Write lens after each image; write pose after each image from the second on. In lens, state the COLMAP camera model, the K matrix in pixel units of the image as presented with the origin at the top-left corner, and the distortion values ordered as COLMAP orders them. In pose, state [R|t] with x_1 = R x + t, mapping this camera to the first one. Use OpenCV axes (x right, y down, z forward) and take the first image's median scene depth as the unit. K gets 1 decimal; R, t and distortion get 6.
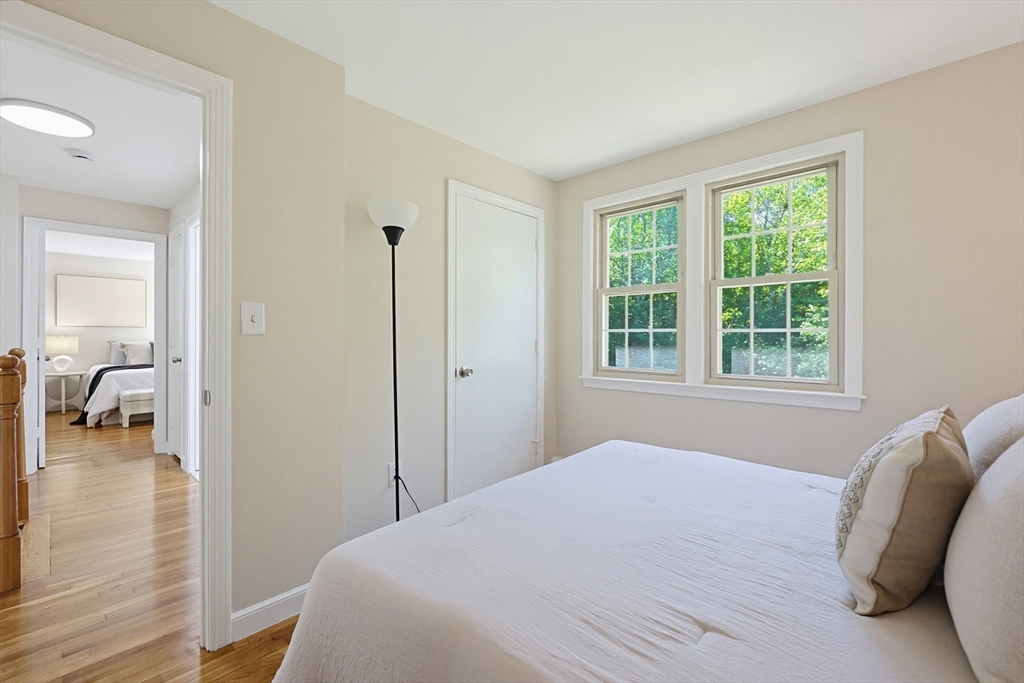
lens RADIAL K [[440.1, 0, 517.0], [0, 440.1, 340.4], [0, 0, 1]] dist [-0.002247, 0.000542]
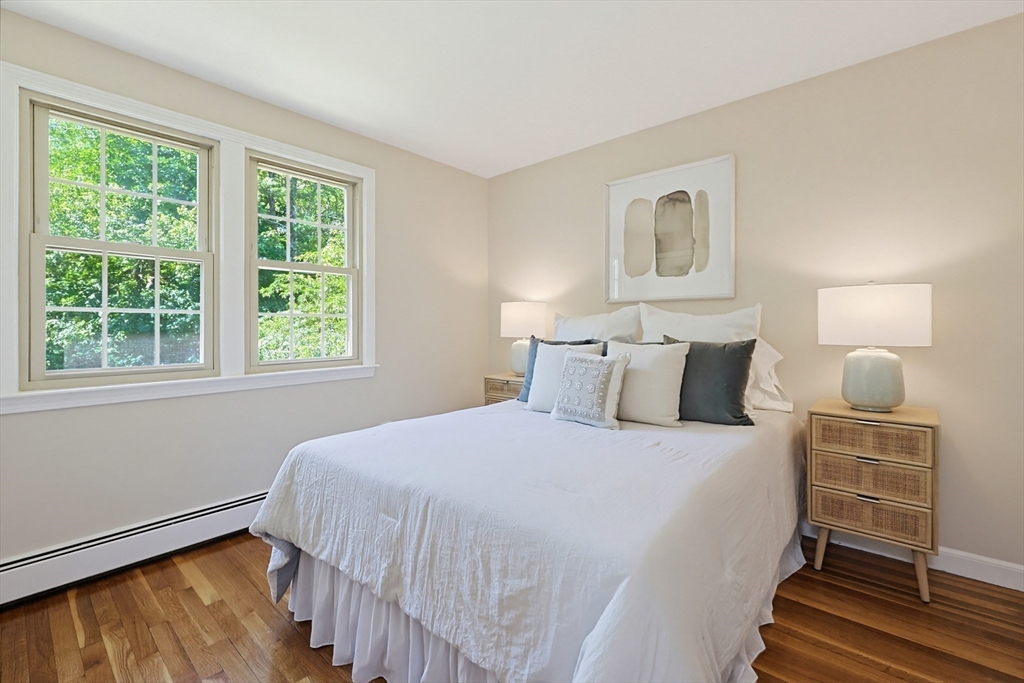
lens RADIAL K [[440.1, 0, 544.0], [0, 440.1, 332.9], [0, 0, 1]] dist [-0.002247, 0.000542]
pose [[-0.073503, -0.021977, 0.997053, -0.621765], [0.002379, 0.999750, 0.022212, -0.003116], [-0.997292, 0.004004, -0.073433, 0.579433]]
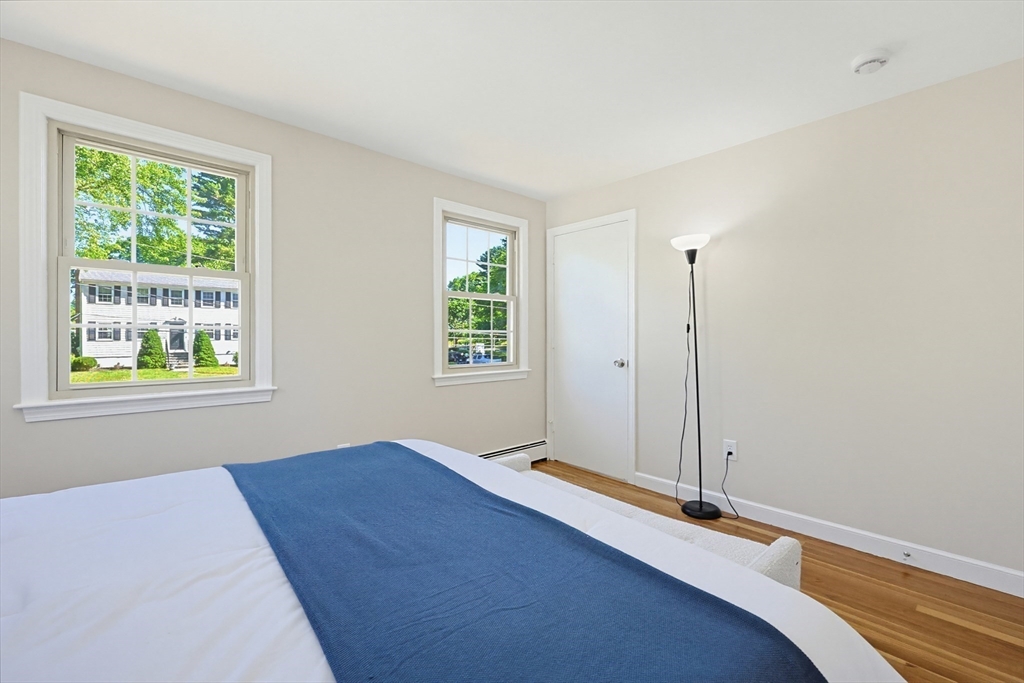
lens RADIAL K [[440.1, 0, 506.7], [0, 440.1, 348.7], [0, 0, 1]] dist [-0.002247, 0.000542]
pose [[0.085291, -0.027397, 0.995979, -0.311159], [0.004098, 0.999623, 0.027146, -0.001814], [-0.996348, 0.001767, 0.085371, 0.288772]]
